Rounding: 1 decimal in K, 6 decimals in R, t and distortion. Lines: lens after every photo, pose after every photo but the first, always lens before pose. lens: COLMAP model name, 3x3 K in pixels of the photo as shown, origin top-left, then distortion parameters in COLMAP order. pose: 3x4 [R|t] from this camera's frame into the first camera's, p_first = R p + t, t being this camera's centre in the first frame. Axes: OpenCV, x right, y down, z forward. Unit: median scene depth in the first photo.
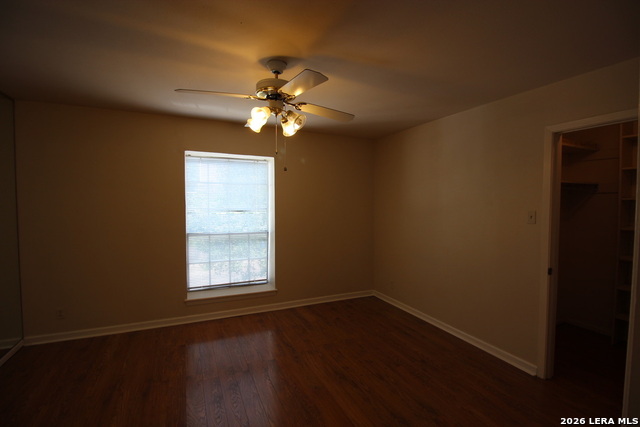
lens RADIAL K [[297.0, 0, 325.2], [0, 297.0, 215.9], [0, 0, 1]] dist [0.002188, -0.014059]
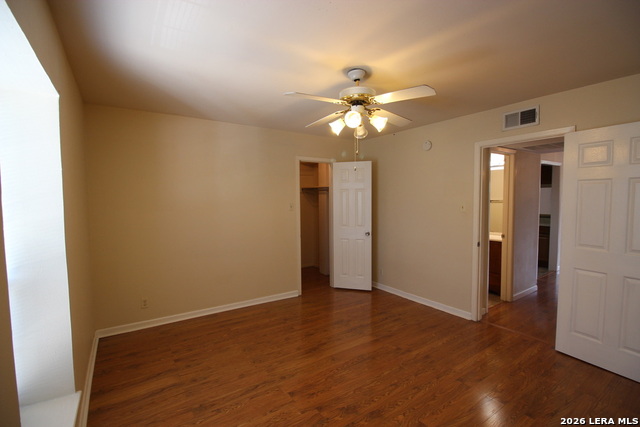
lens RADIAL K [[297.0, 0, 325.2], [0, 297.0, 215.9], [0, 0, 1]] dist [0.002188, -0.014059]
pose [[-0.166533, -0.062170, 0.984074, -0.904586], [0.046854, 0.996384, 0.070876, -0.048401], [-0.984922, 0.057911, -0.163018, 0.954329]]
